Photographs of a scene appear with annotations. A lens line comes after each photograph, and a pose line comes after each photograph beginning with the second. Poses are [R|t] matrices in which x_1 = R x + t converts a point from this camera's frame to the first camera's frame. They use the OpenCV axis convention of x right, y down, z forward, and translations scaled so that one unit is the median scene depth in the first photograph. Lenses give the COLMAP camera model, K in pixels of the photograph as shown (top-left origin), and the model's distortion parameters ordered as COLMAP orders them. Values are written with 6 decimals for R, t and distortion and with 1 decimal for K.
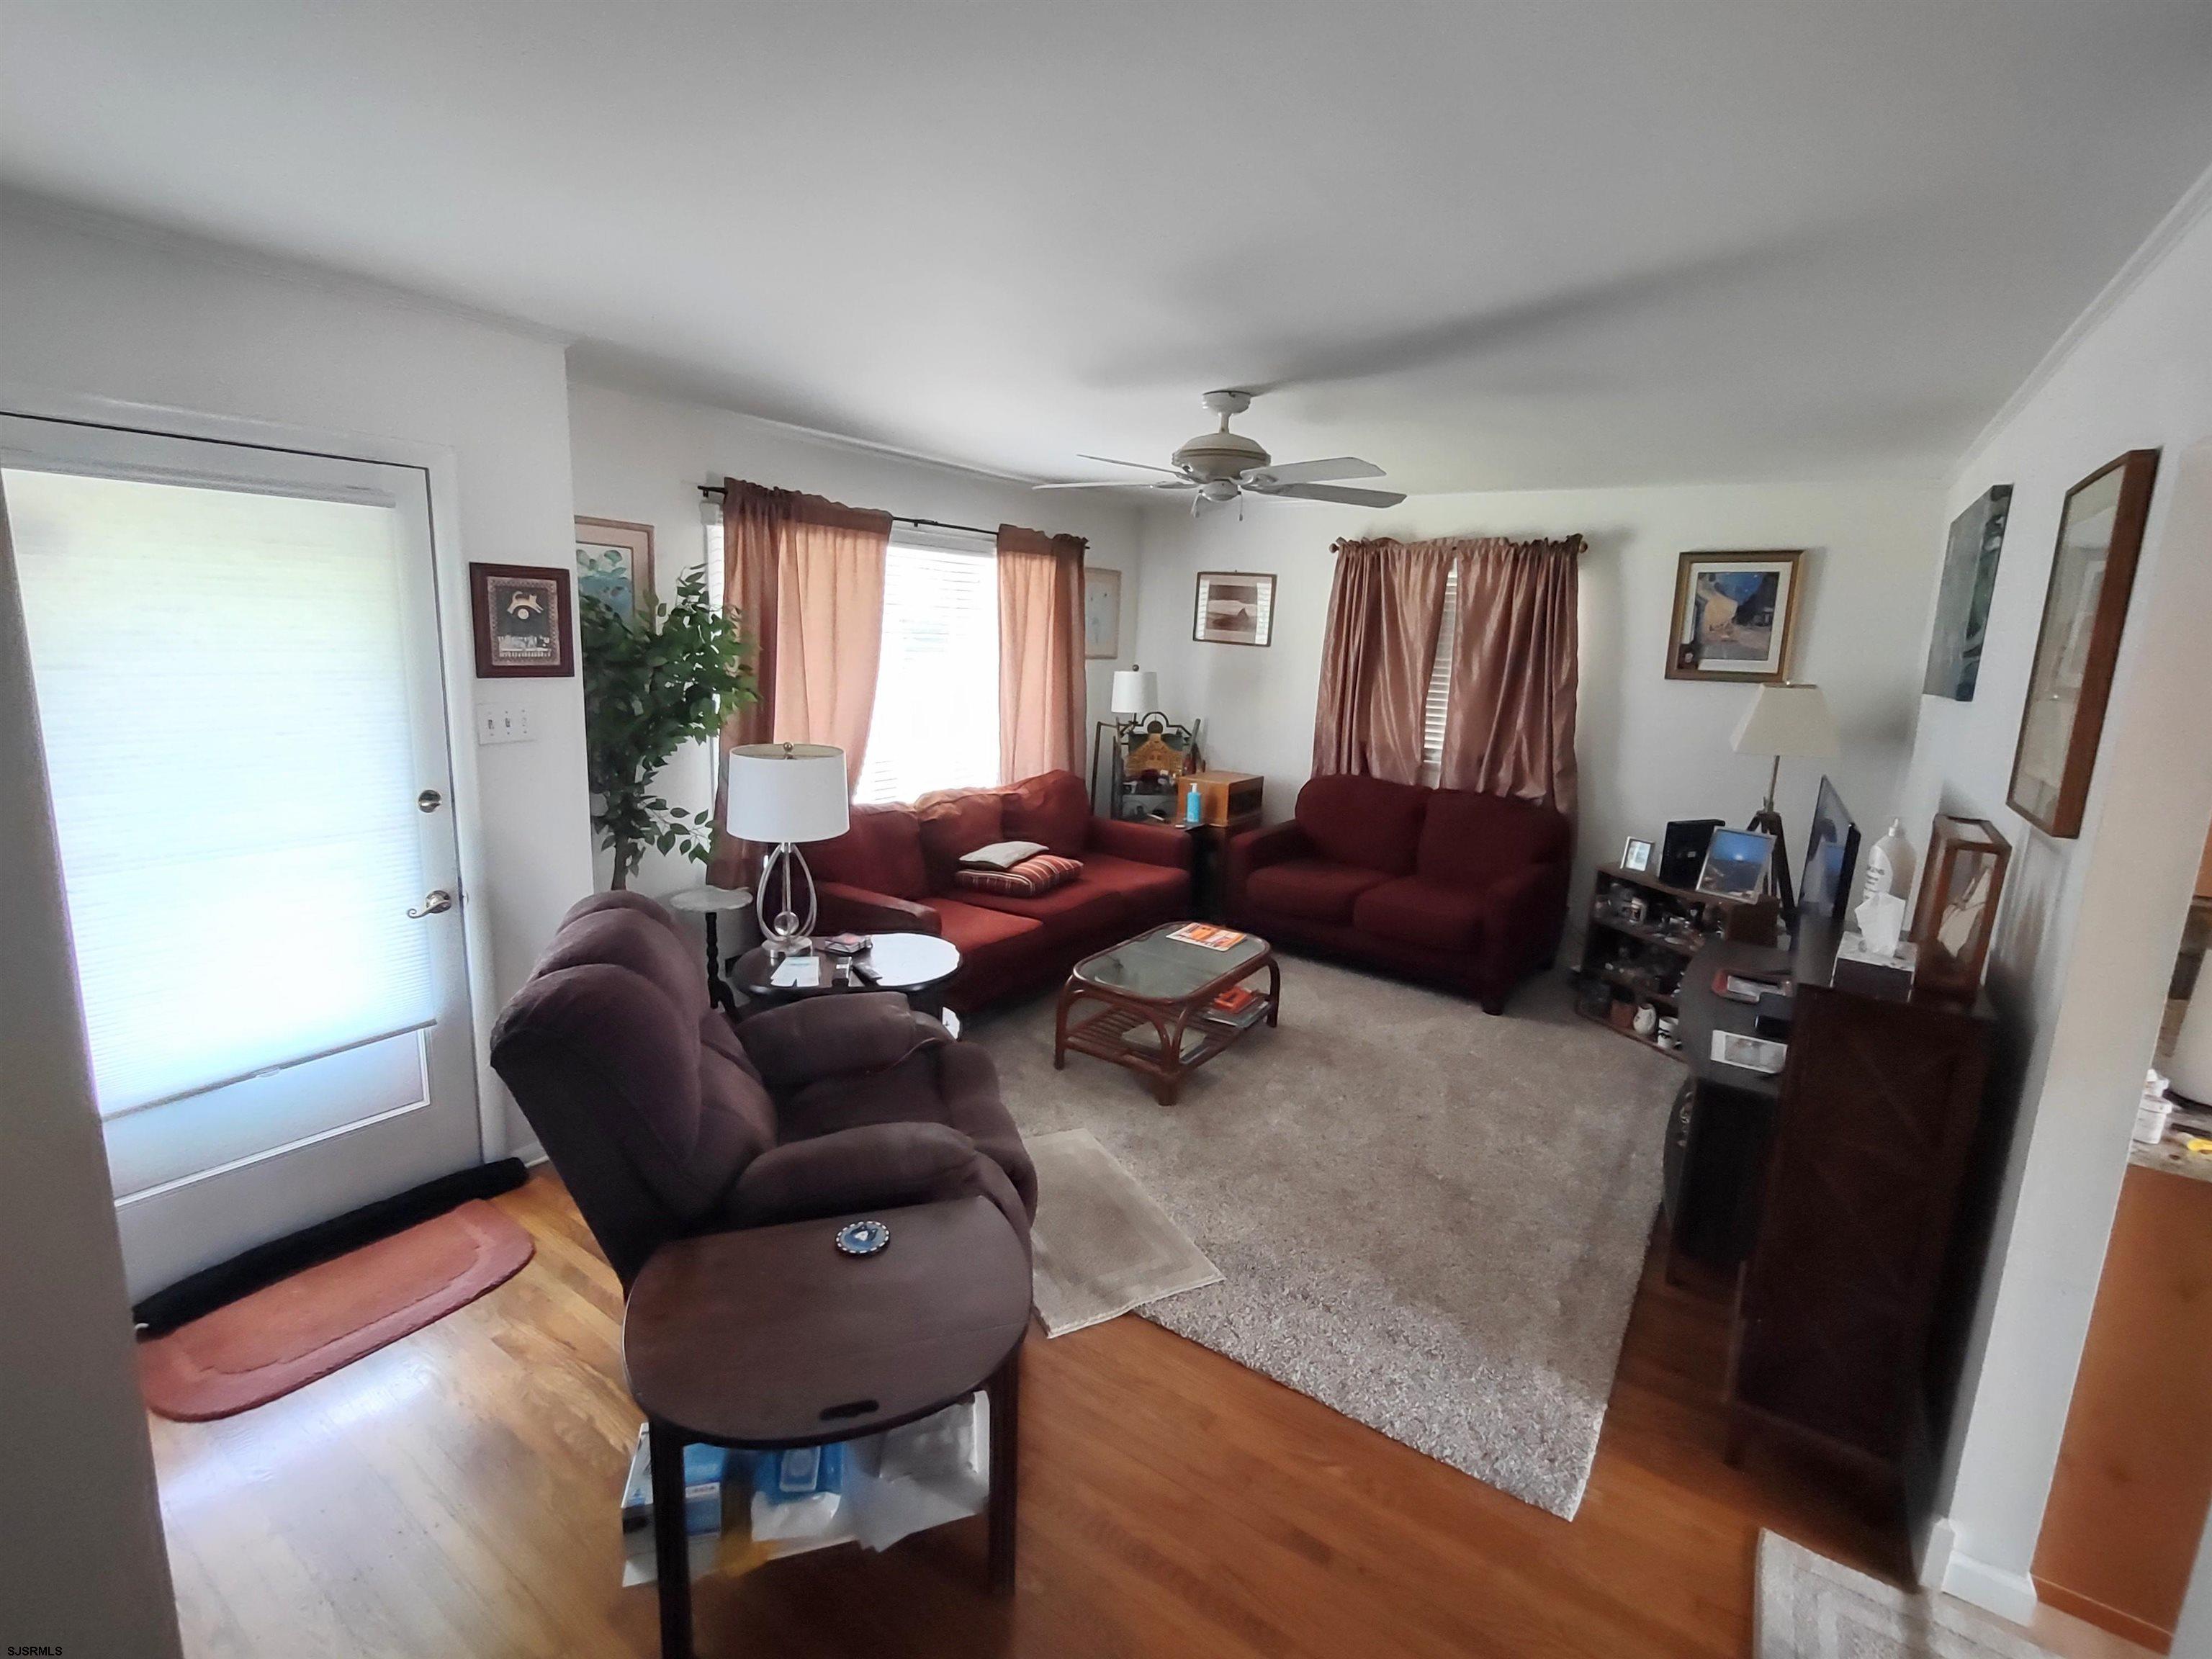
lens RADIAL K [[1021.8, 0, 1114.3], [0, 1021.8, 824.2], [0, 0, 1]] dist [-0.002753, 0.000667]
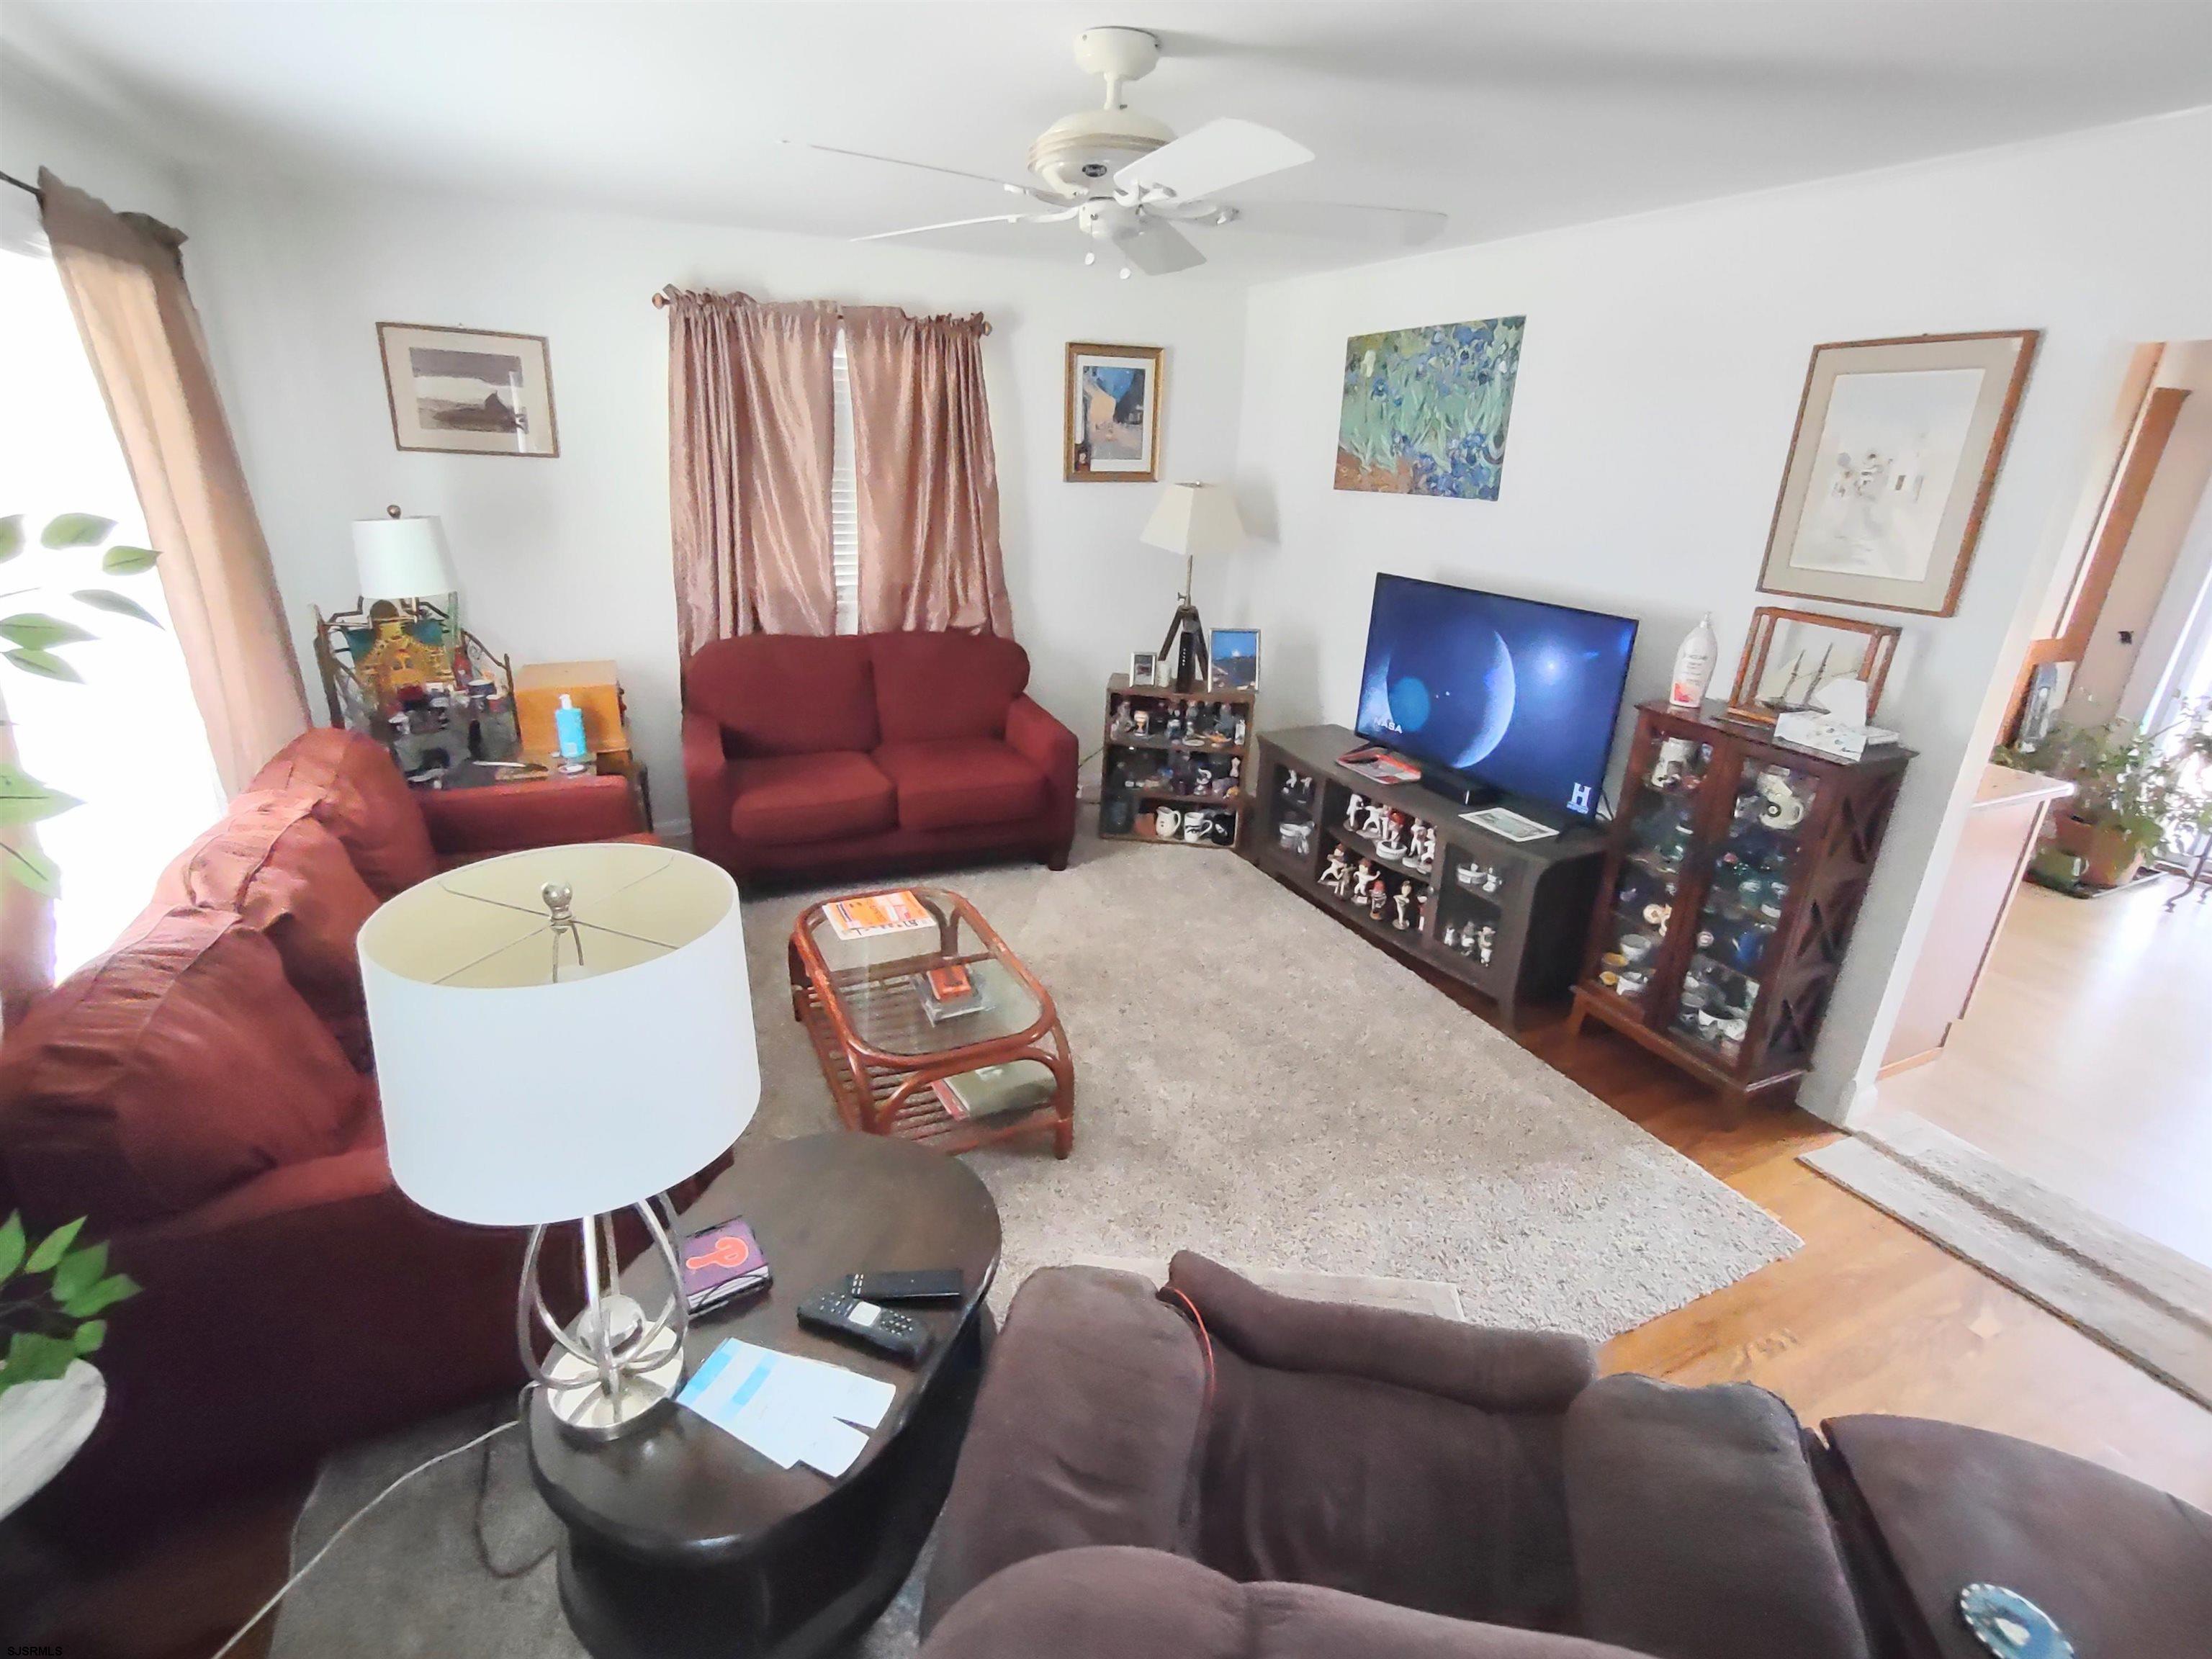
lens RADIAL K [[1021.8, 0, 1114.3], [0, 1021.8, 824.2], [0, 0, 1]] dist [-0.002753, 0.000667]
pose [[0.499370, -0.326601, 0.802472, -0.319755], [0.152109, 0.944890, 0.289908, -0.108948], [-0.852932, -0.022708, 0.521529, 0.447070]]
